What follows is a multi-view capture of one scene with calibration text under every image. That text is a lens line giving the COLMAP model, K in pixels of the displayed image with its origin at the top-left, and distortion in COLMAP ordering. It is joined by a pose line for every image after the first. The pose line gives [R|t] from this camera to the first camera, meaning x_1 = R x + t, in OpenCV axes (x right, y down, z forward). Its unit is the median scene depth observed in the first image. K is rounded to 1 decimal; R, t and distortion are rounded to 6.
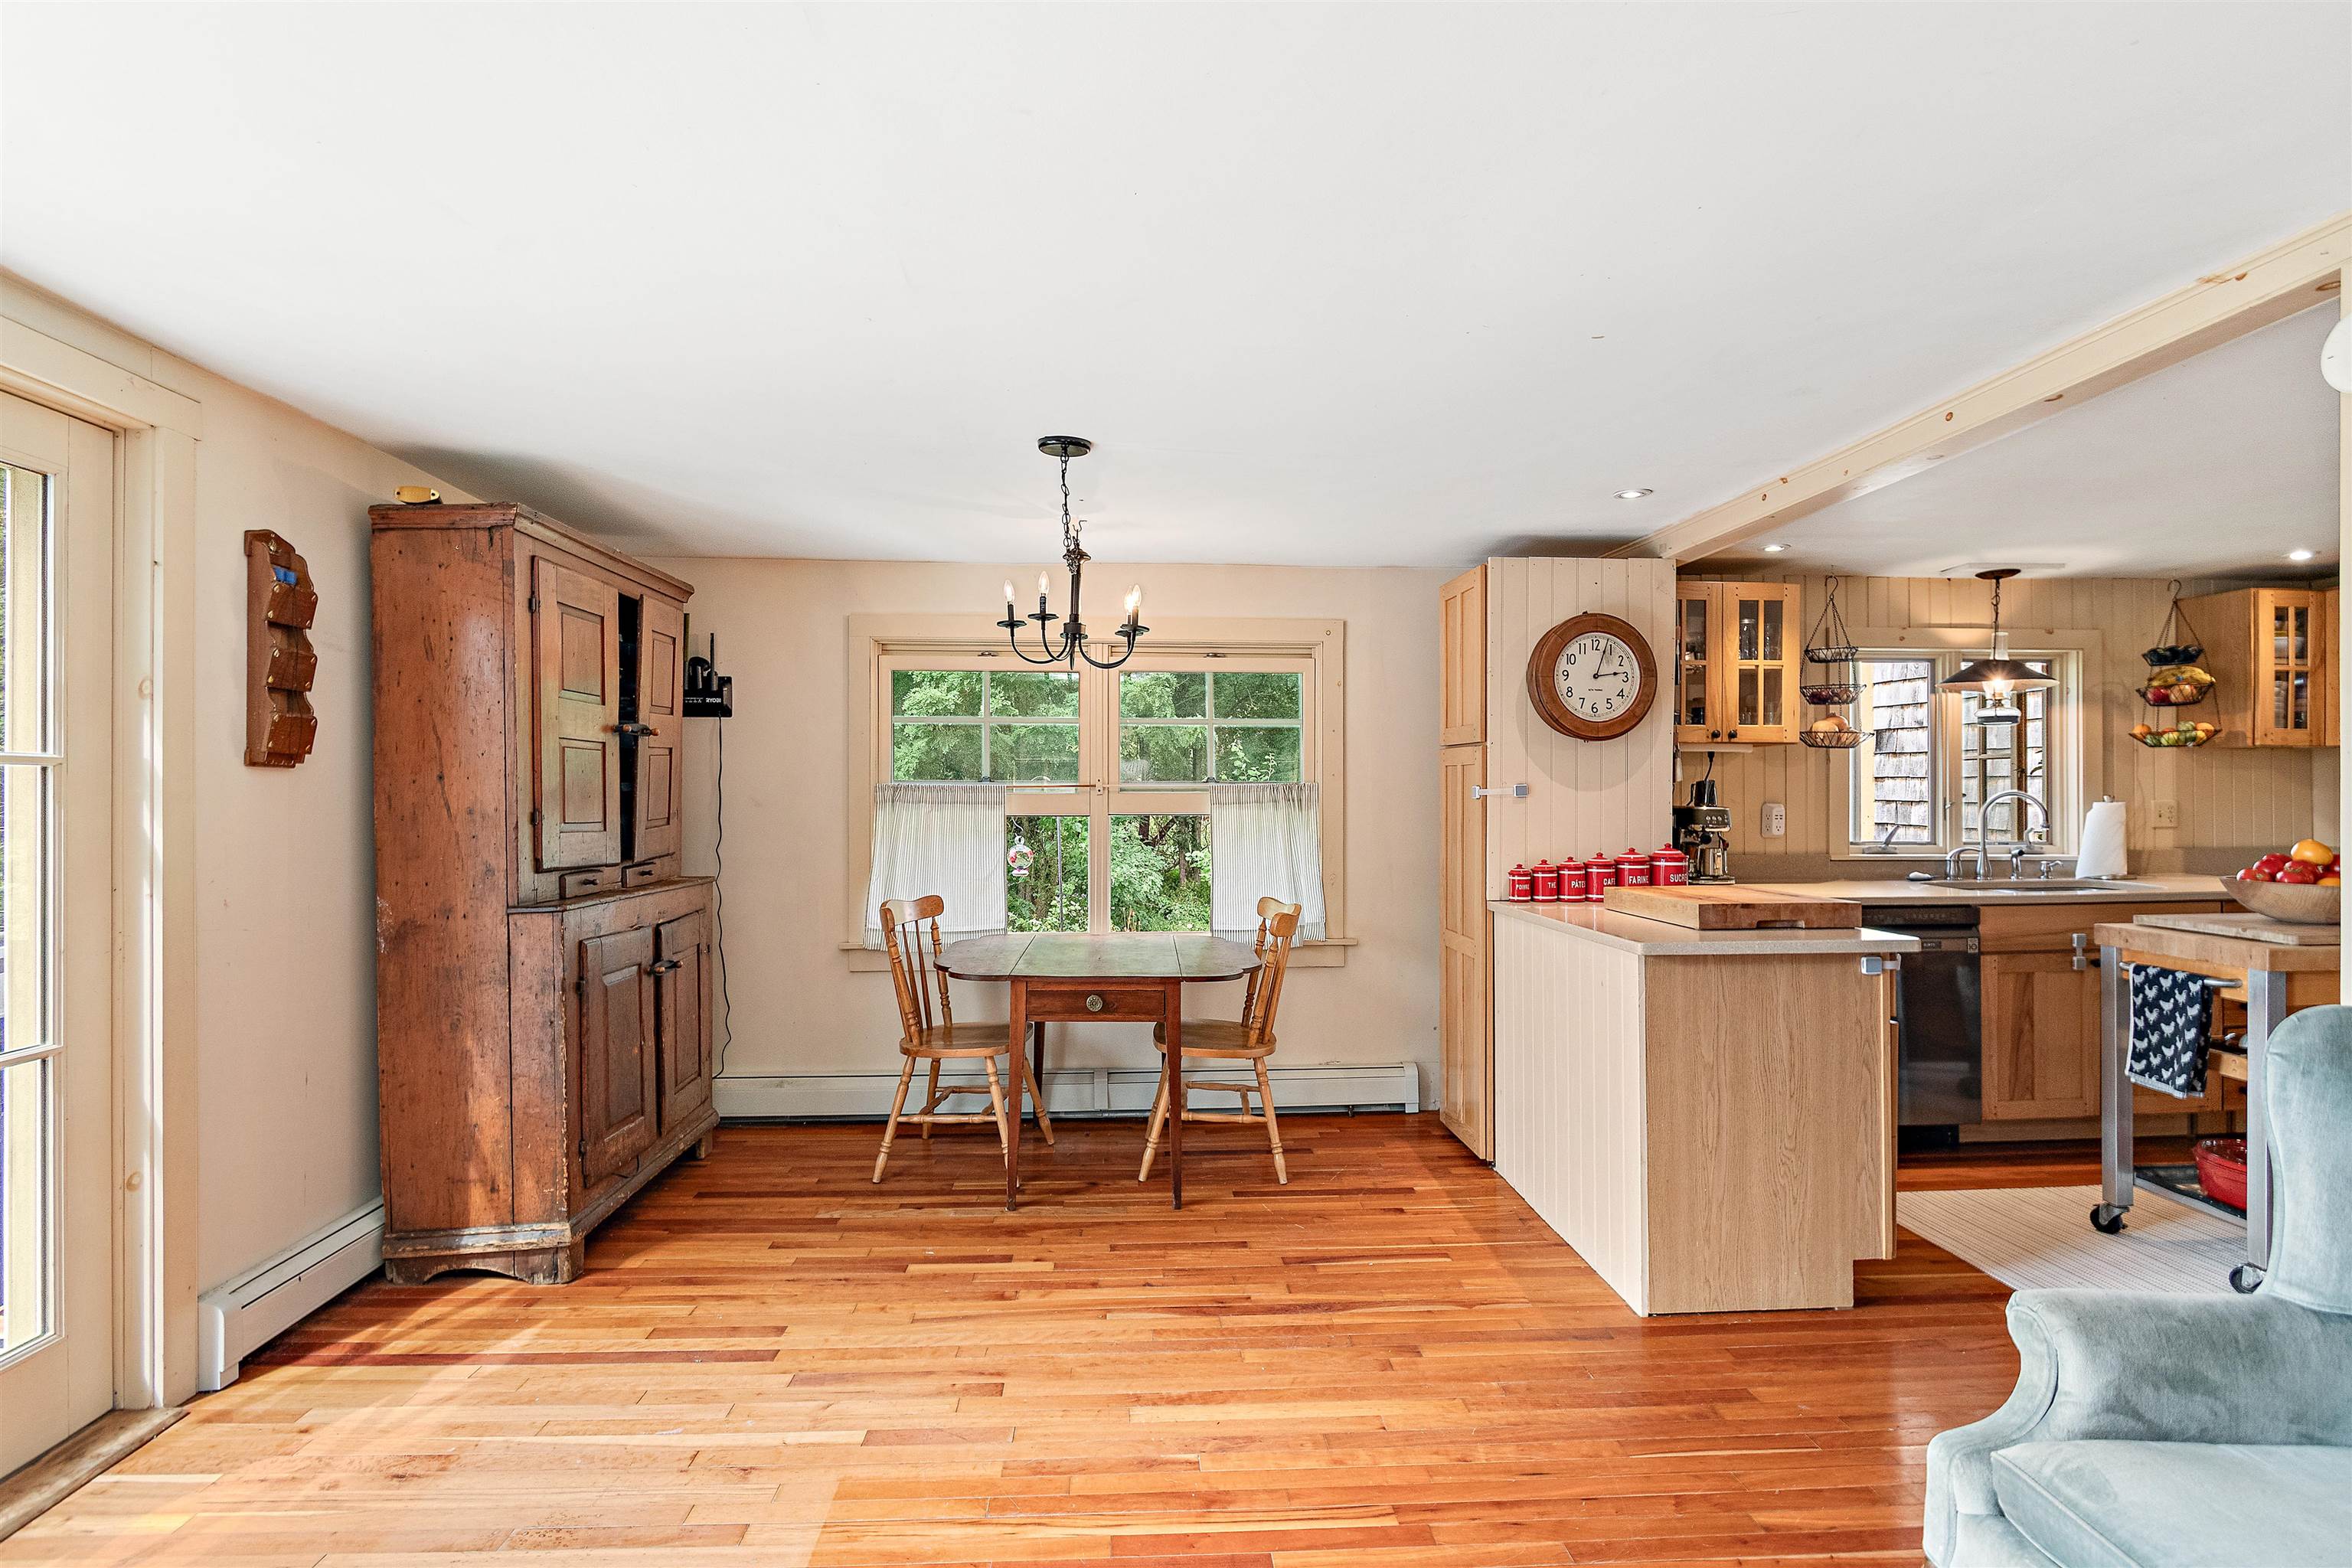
lens RADIAL K [[1129.0, 0, 1167.3], [0, 1129.0, 789.9], [0, 0, 1]] dist [-0.000240, -0.002486]
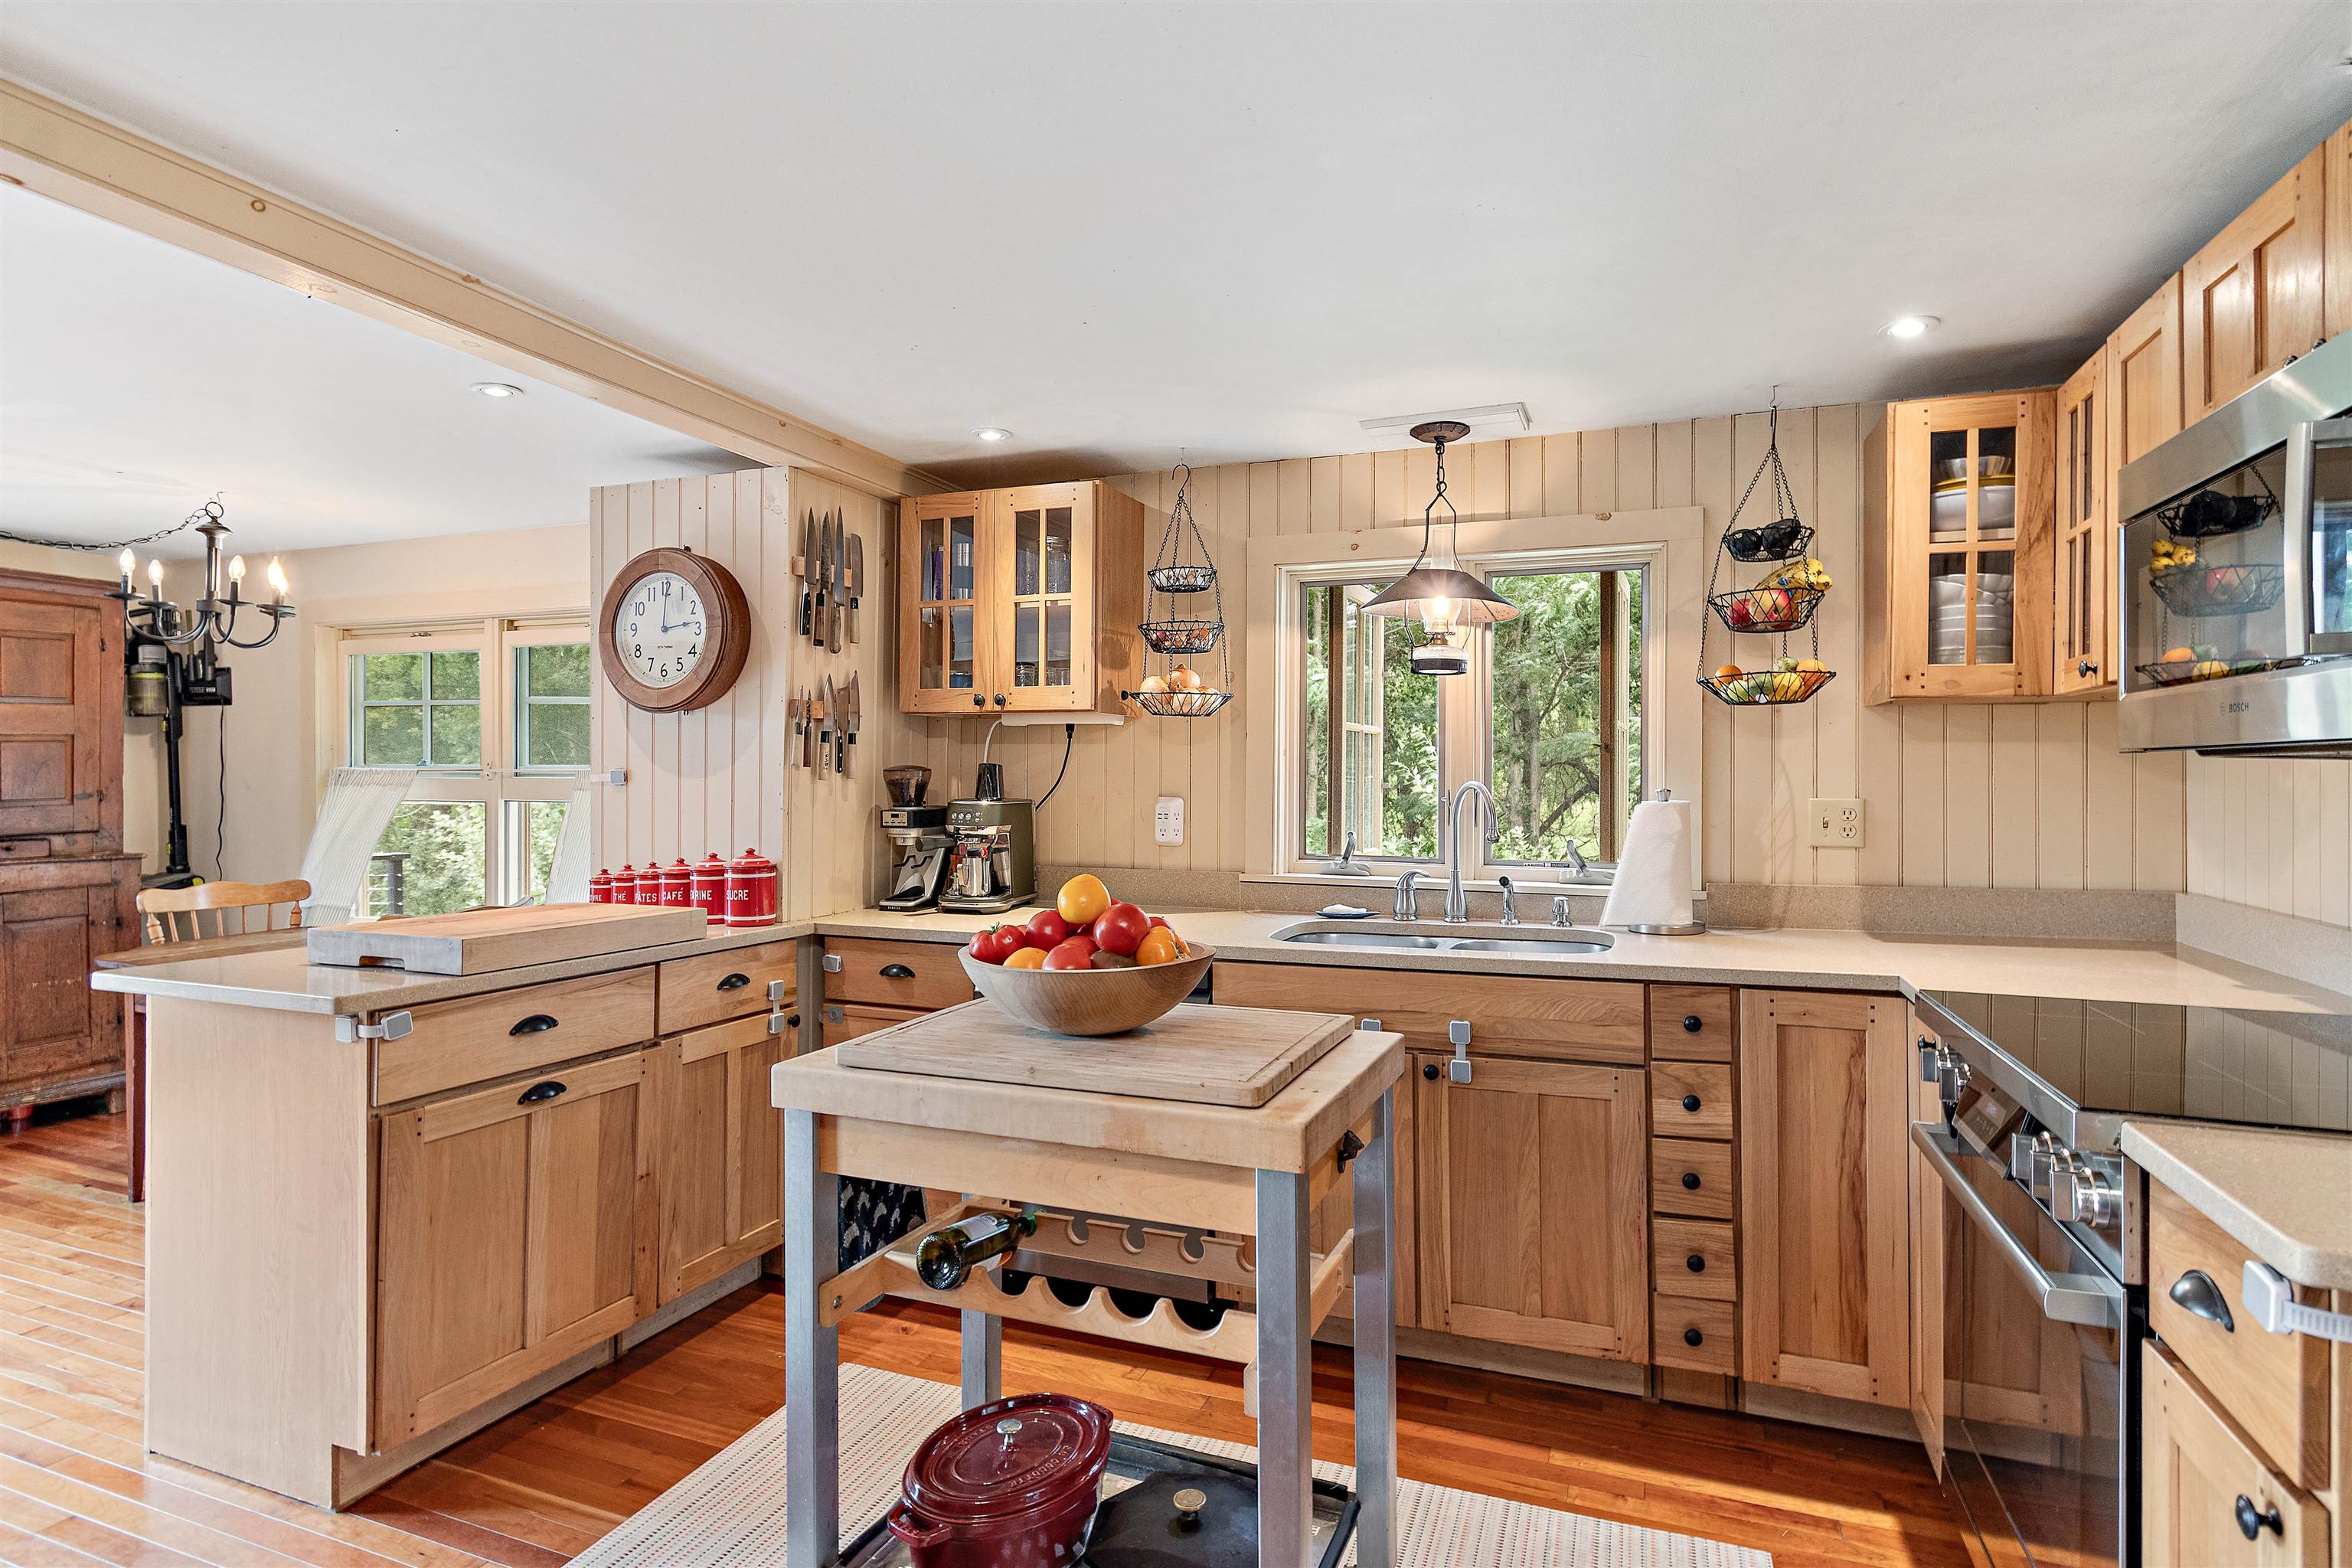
lens RADIAL K [[1173.0, 0, 1151.4], [0, 1173.0, 780.8], [0, 0, 1]] dist [0.002275, -0.000800]
pose [[0.909517, 0.005169, -0.415634, 0.895708], [-0.002835, 0.999977, 0.006233, -0.002560], [0.415656, -0.004491, 0.909511, 0.355937]]
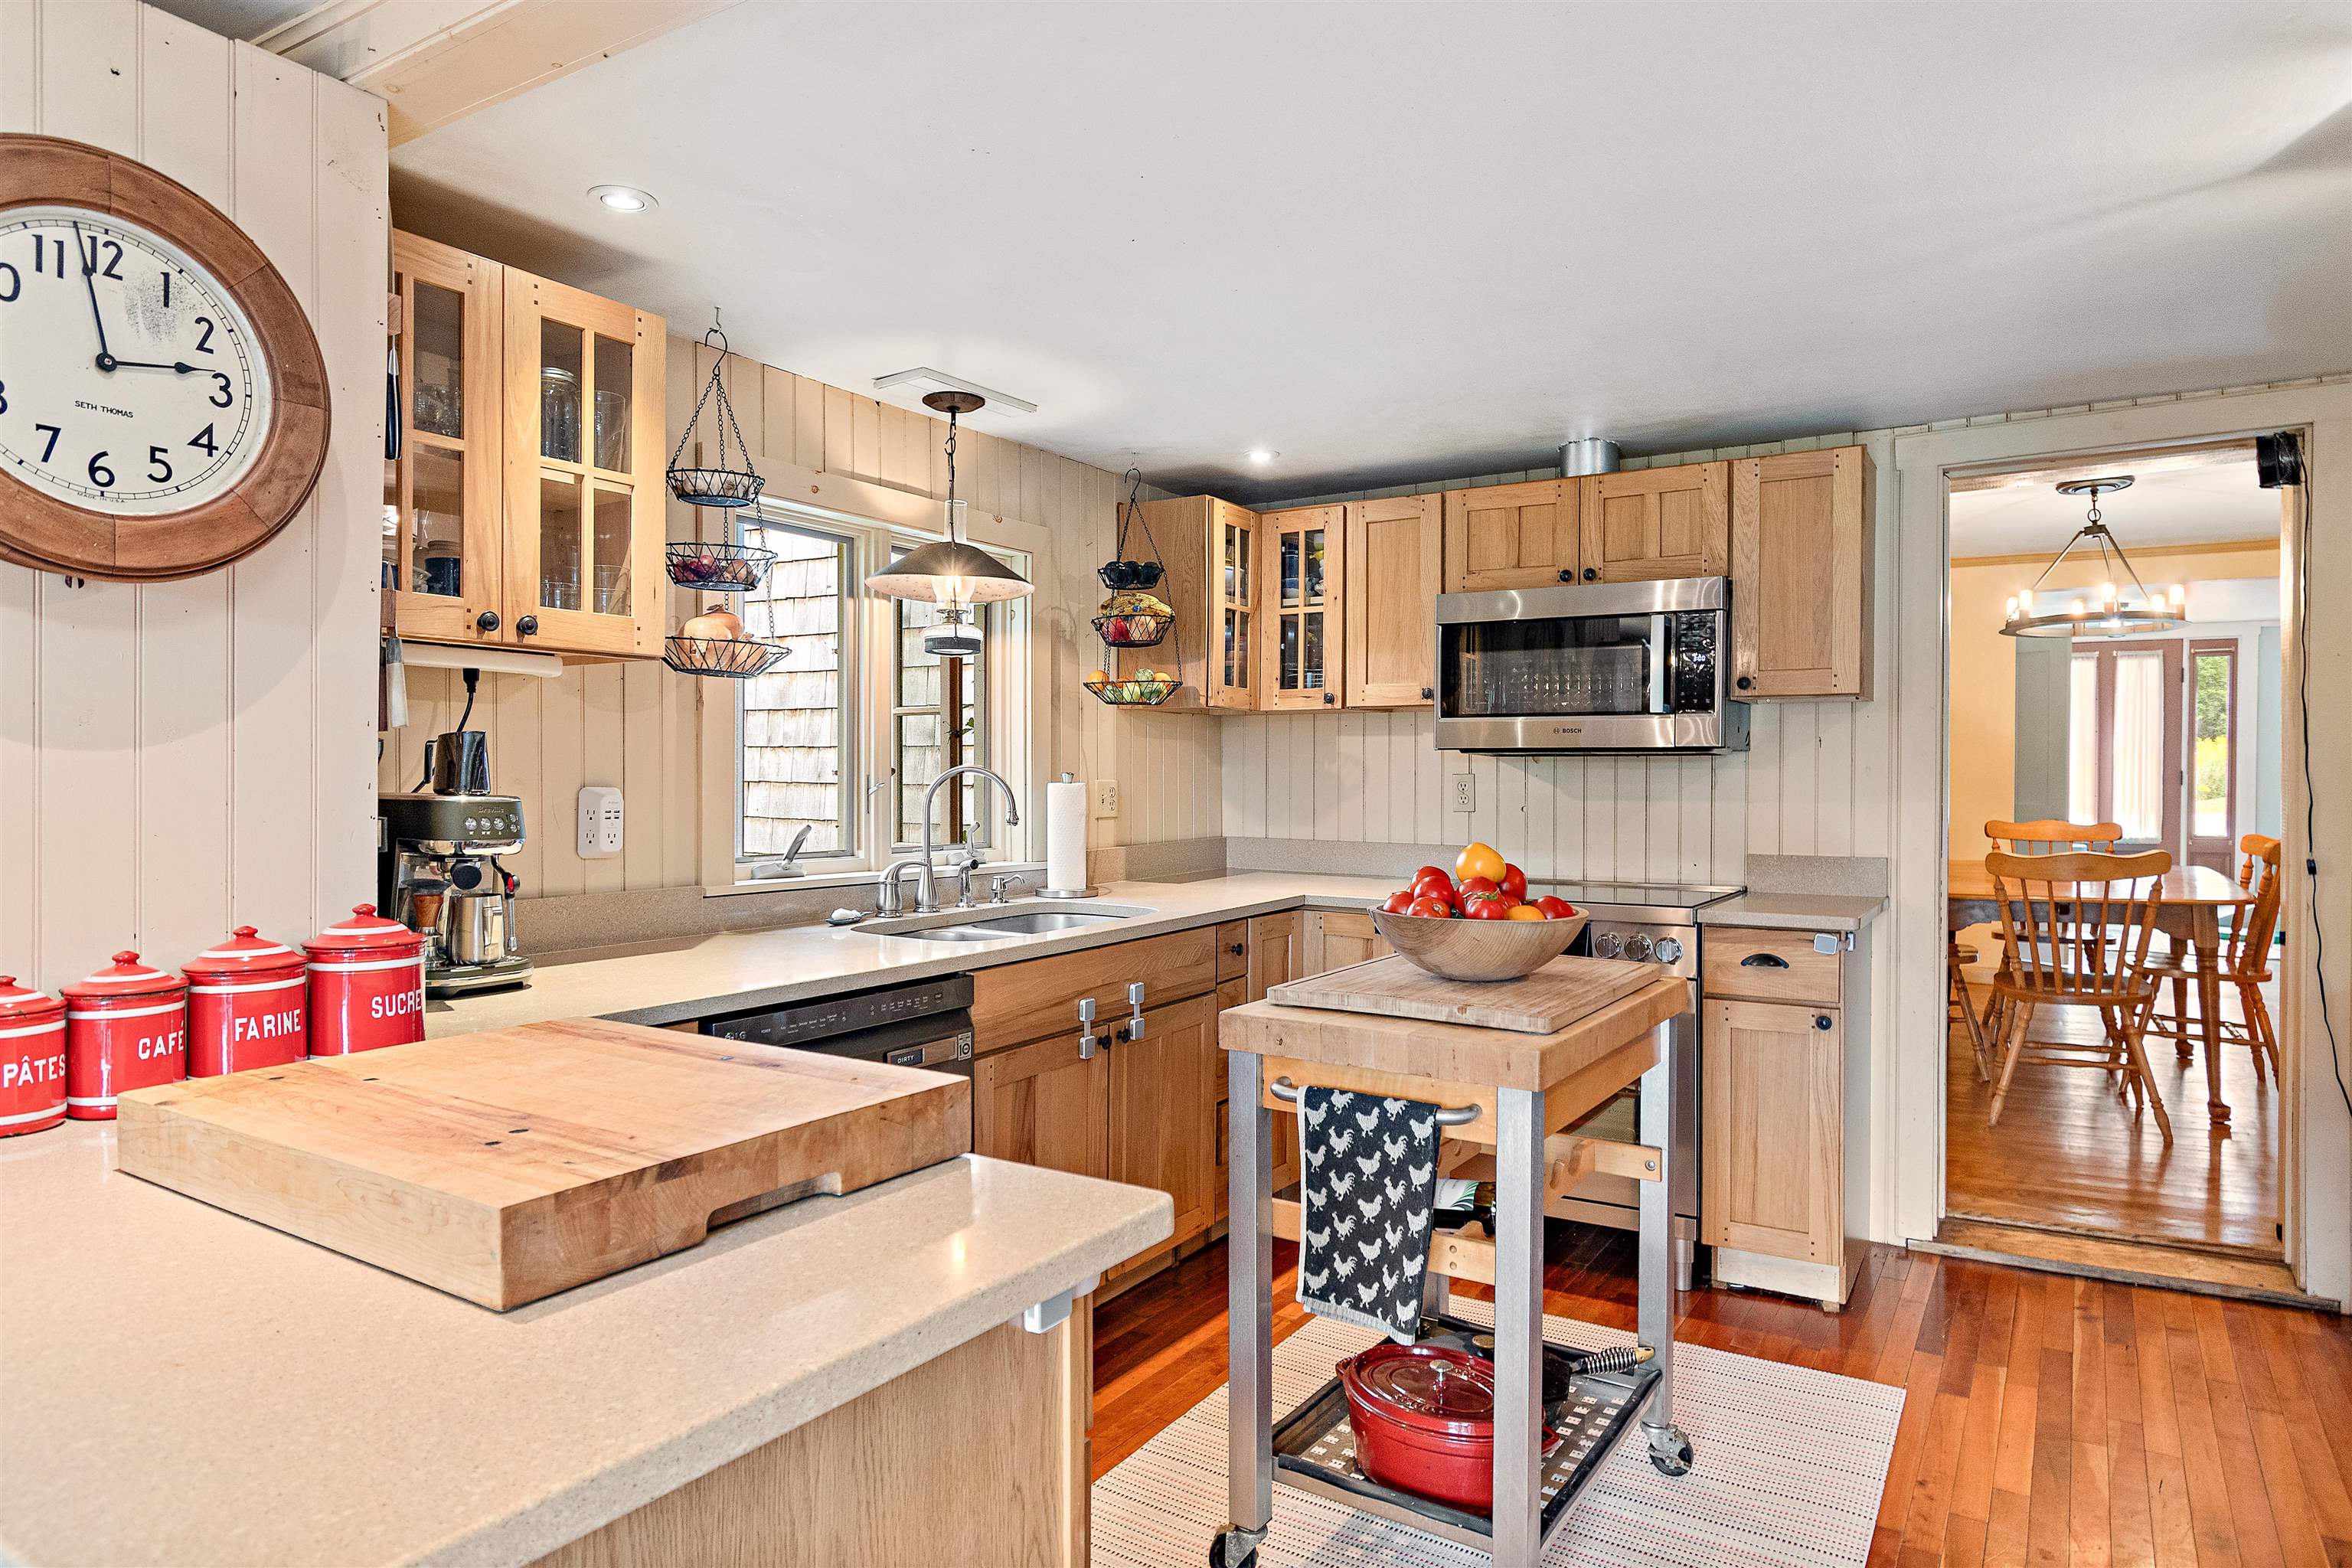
lens RADIAL K [[1389.2, 0, 1193.5], [0, 1389.2, 786.0], [0, 0, 1]] dist [0.005654, -0.001883]
pose [[0.579972, -0.004370, 0.814625, 0.215749], [-0.004858, 0.999949, 0.008823, 0.005490], [-0.814622, -0.009075, 0.579921, 0.483987]]
